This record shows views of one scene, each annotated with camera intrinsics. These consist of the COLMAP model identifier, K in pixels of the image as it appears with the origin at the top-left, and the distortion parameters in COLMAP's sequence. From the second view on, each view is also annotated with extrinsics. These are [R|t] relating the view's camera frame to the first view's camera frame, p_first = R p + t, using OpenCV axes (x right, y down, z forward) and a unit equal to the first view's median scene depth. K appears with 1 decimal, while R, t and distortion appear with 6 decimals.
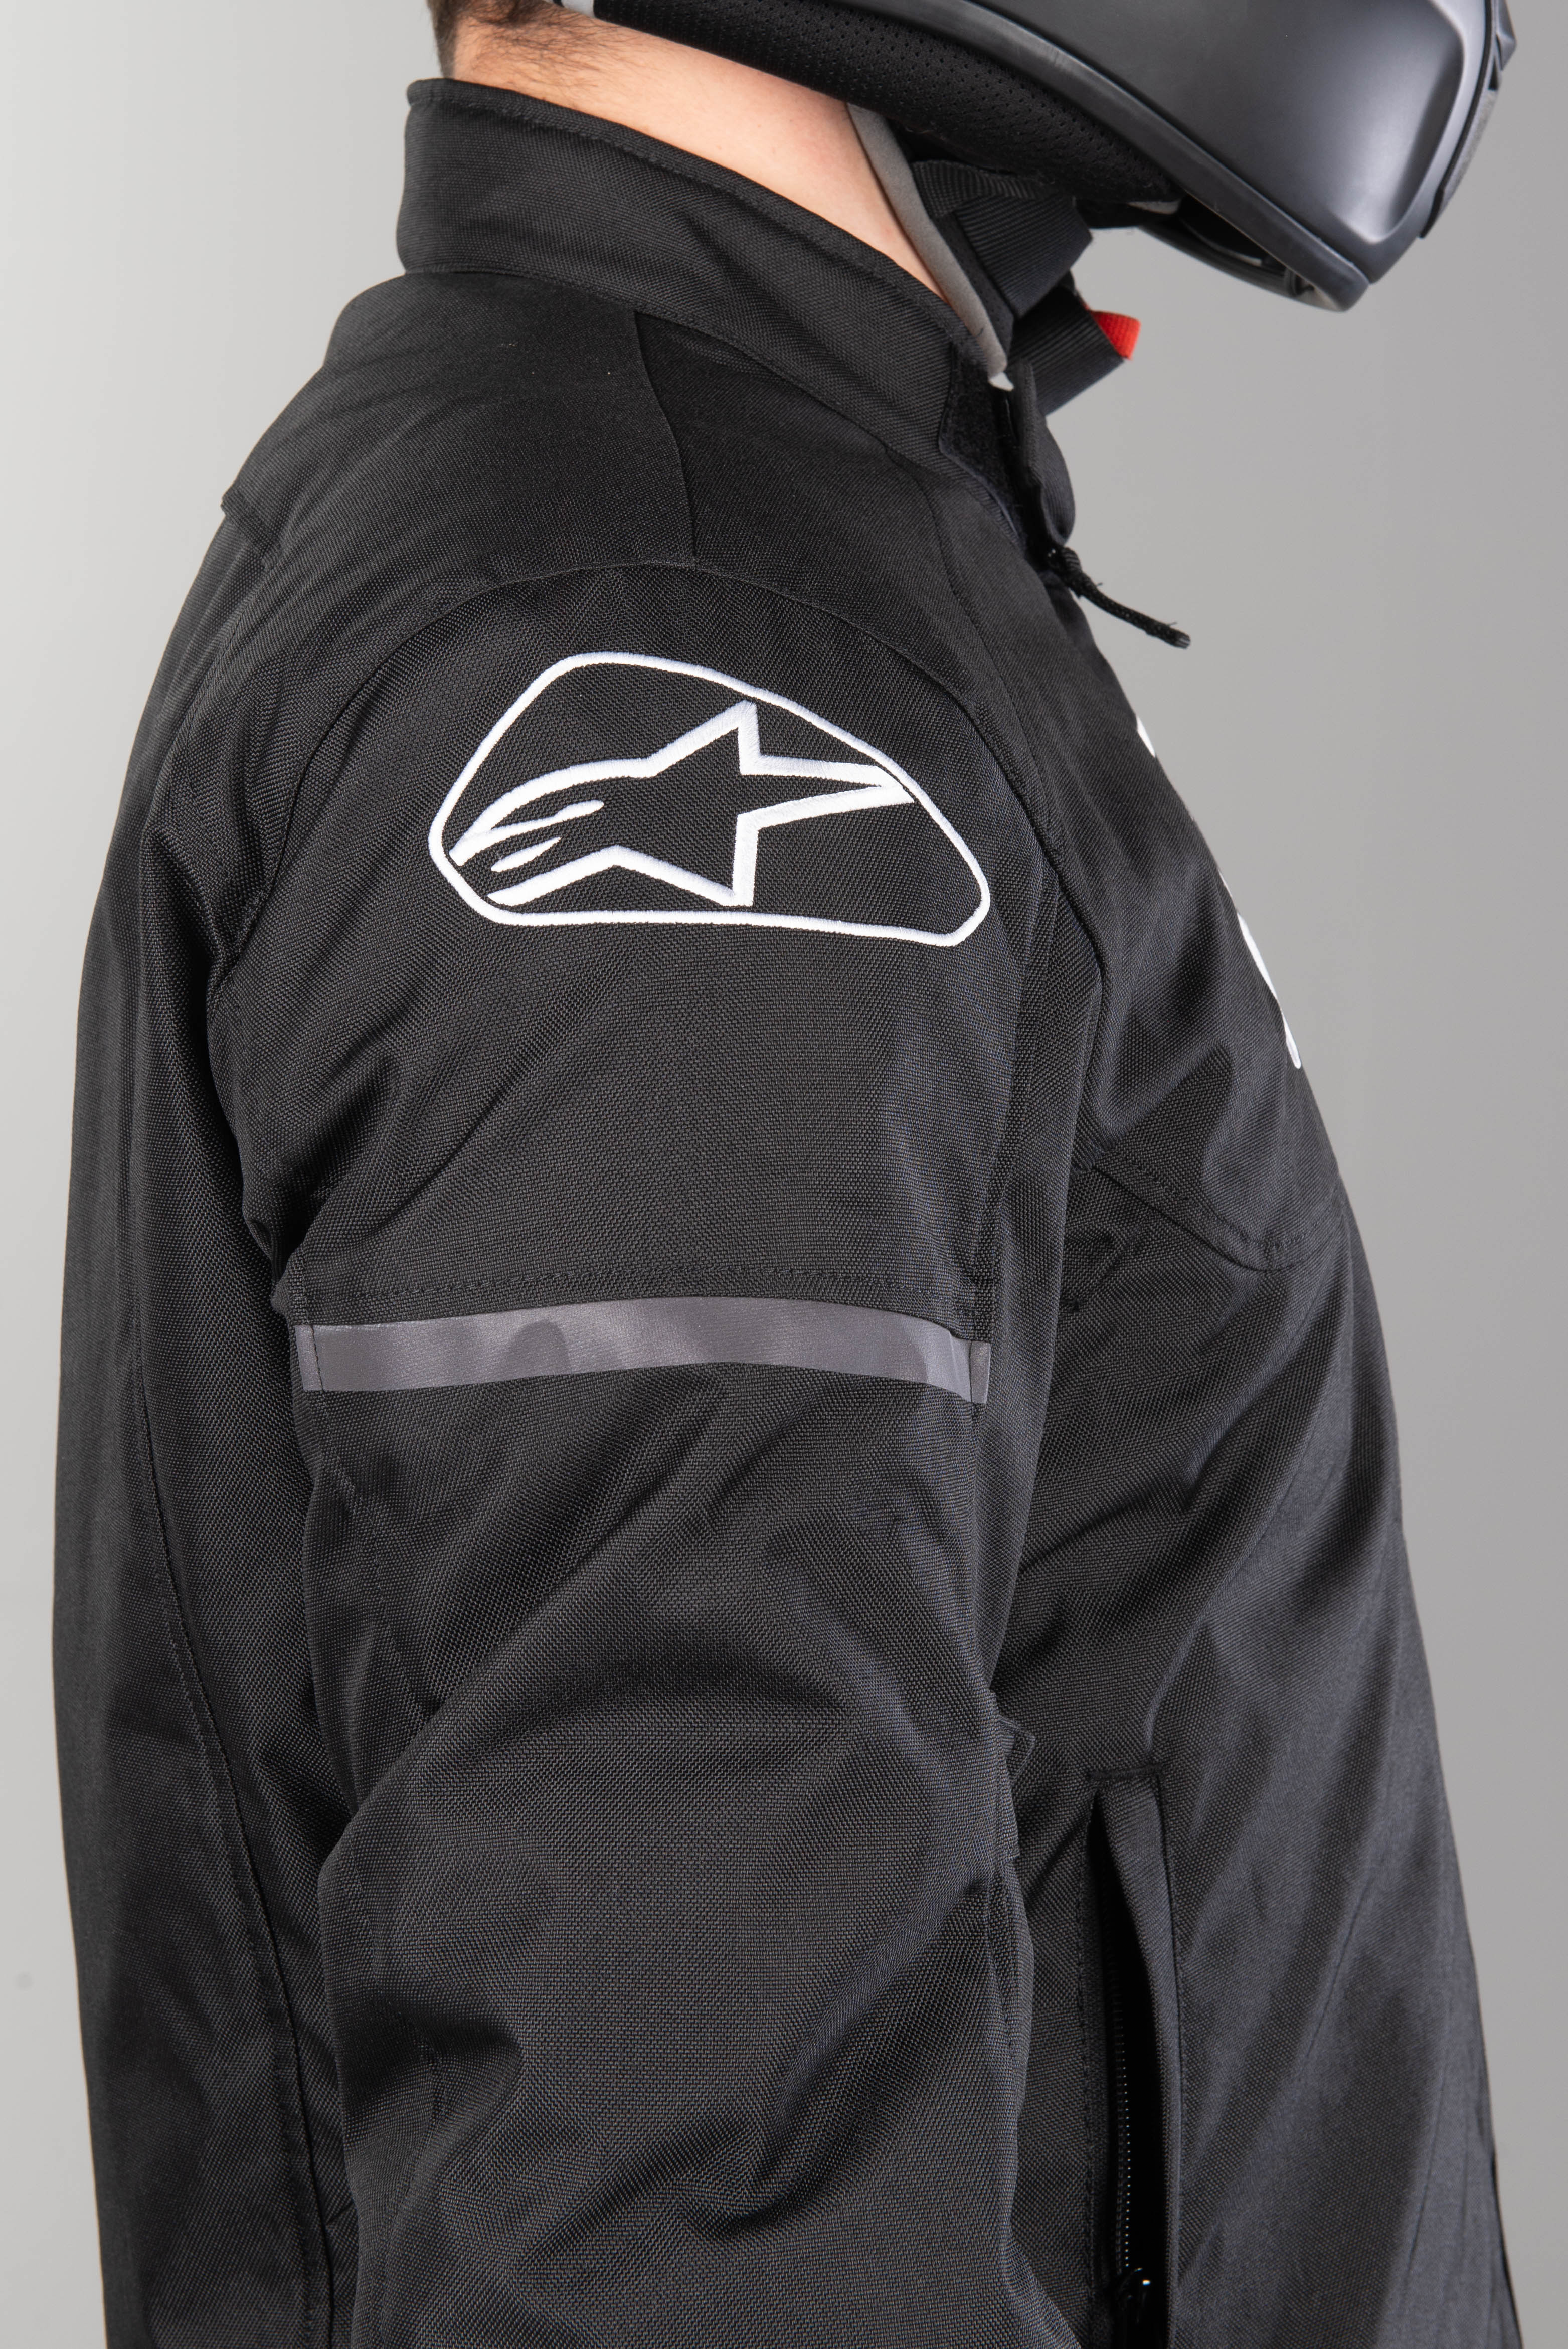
lens RADIAL K [[4228.3, 0, 770.7], [0, 4228.3, 1176.7], [0, 0, 1]] dist [0.013380, 0.000000]
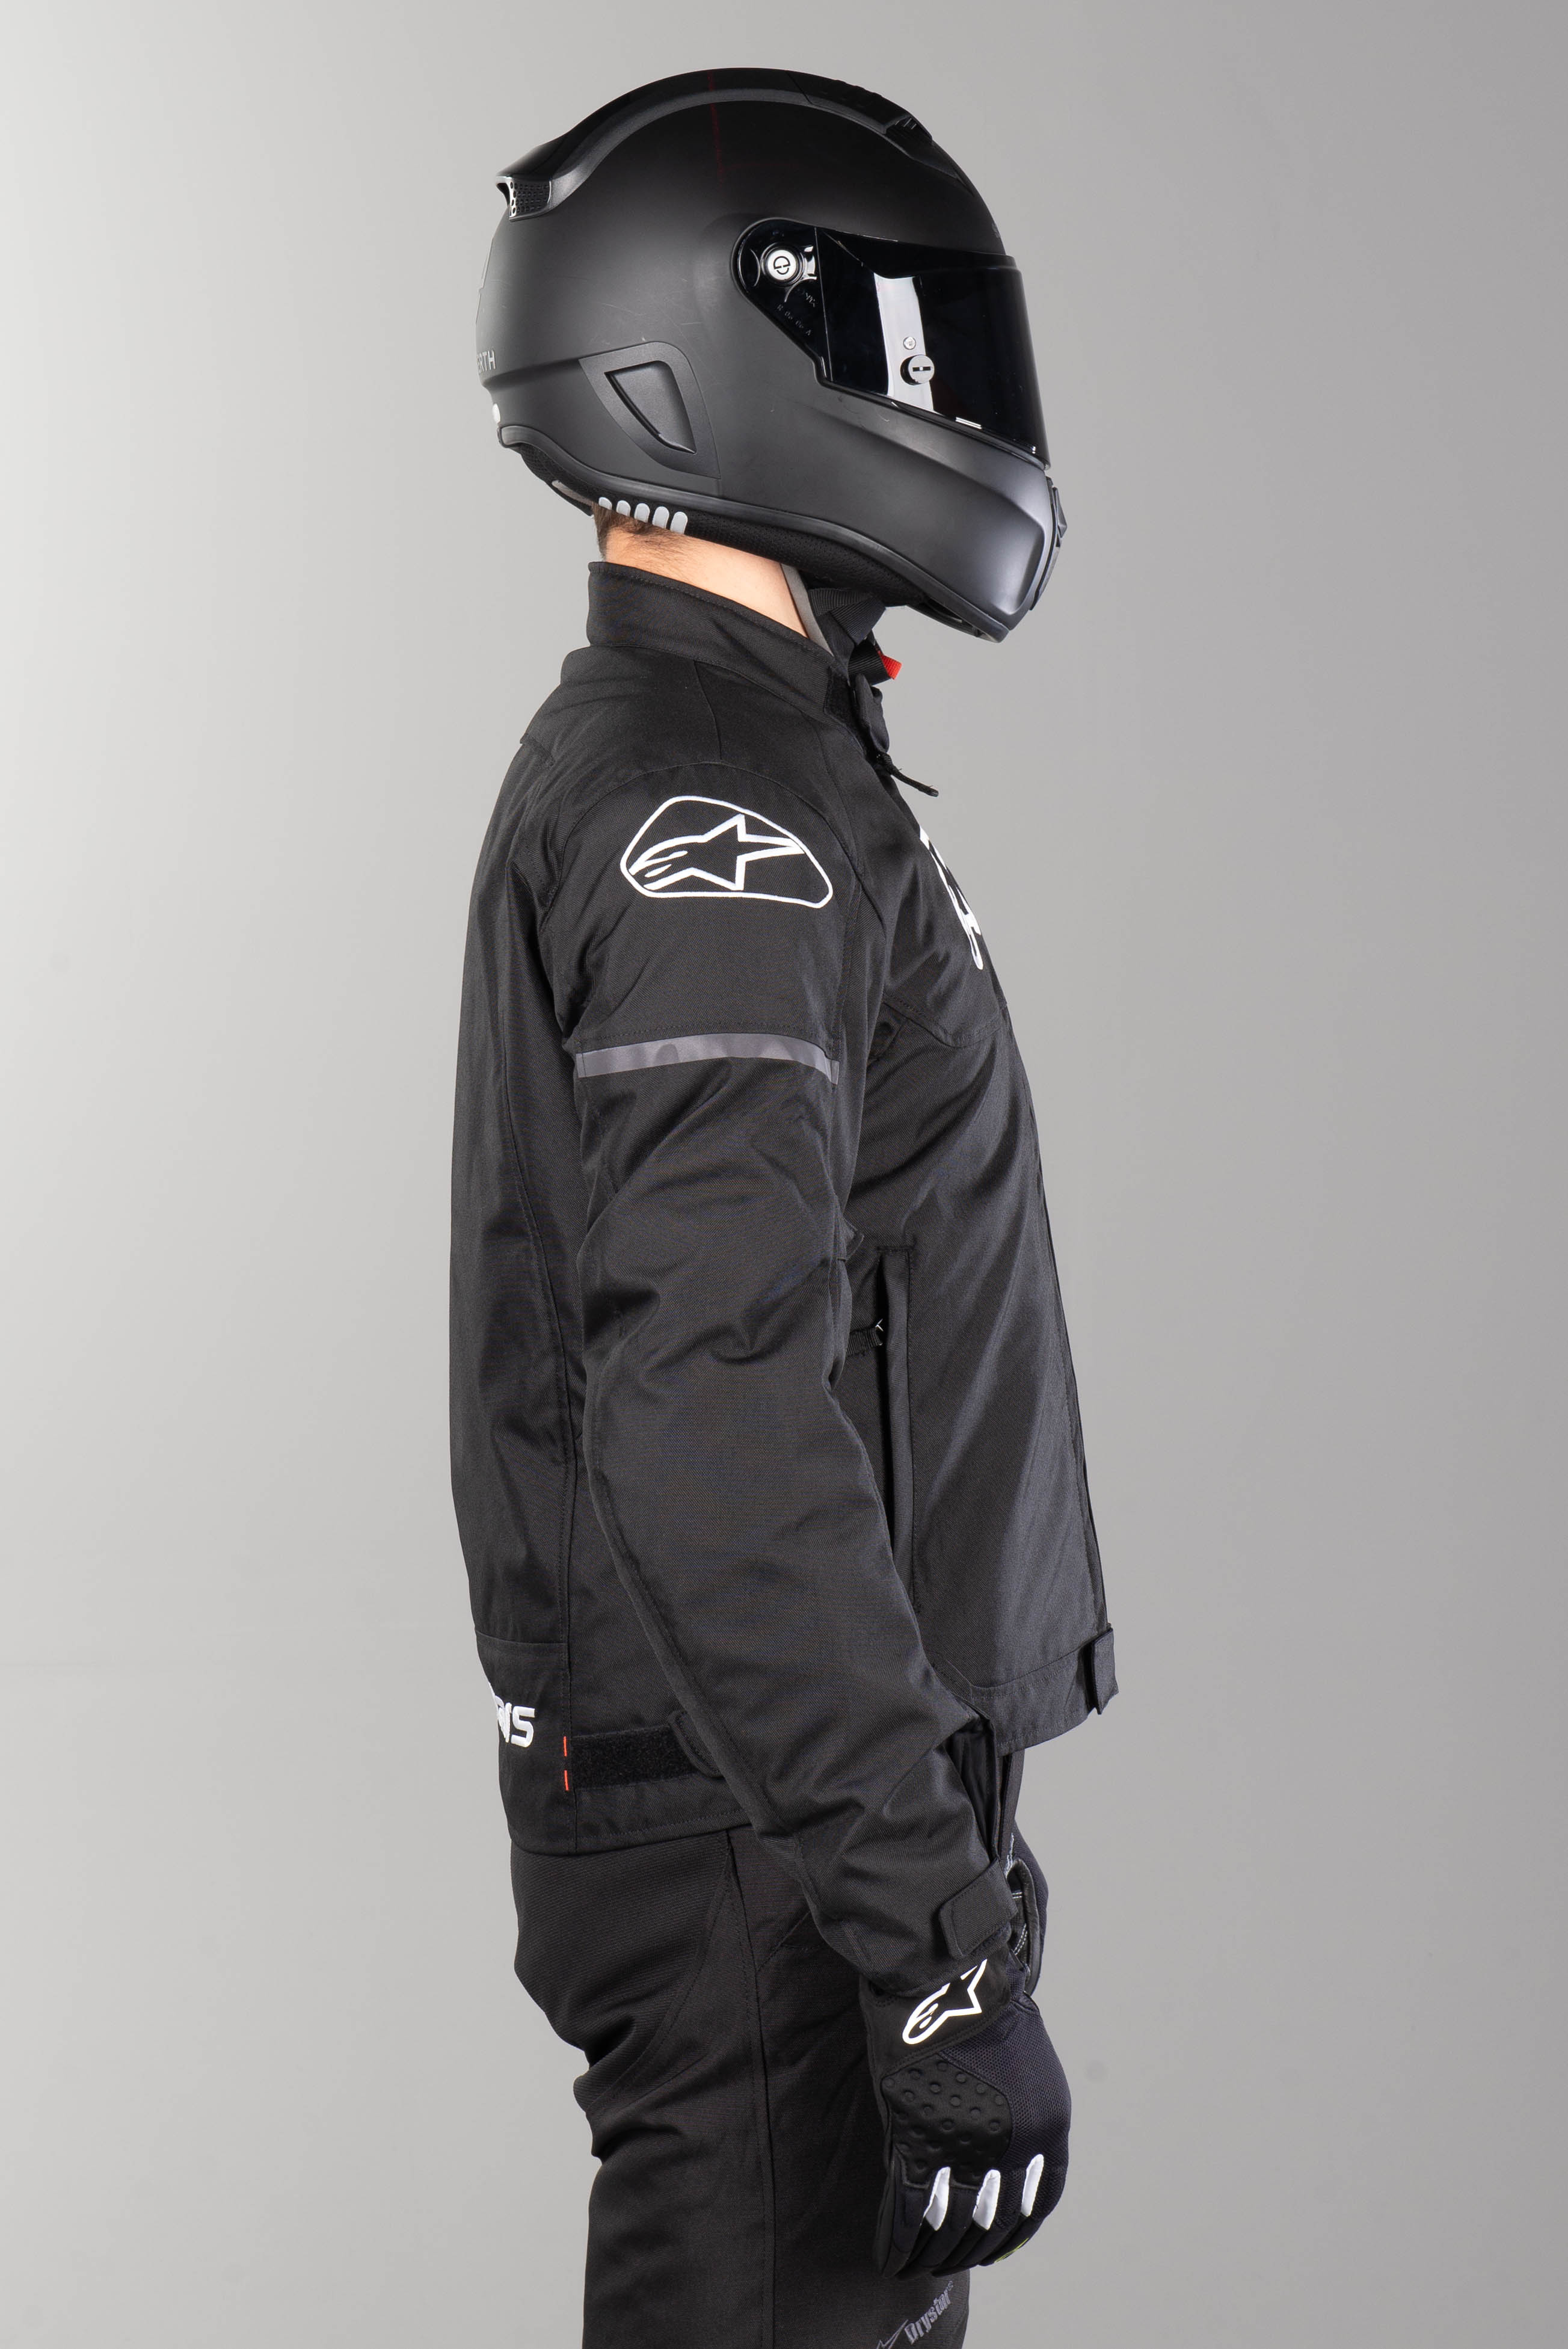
lens RADIAL K [[4589.6, 0, 801.3], [0, 4589.6, 1176.2], [0, 0, 1]] dist [0.402373, 0.000000]
pose [[0.999671, -0.017147, 0.019064, -0.024087], [0.018126, 0.998462, -0.052402, 0.244892], [-0.018136, 0.052730, 0.998444, -1.719180]]
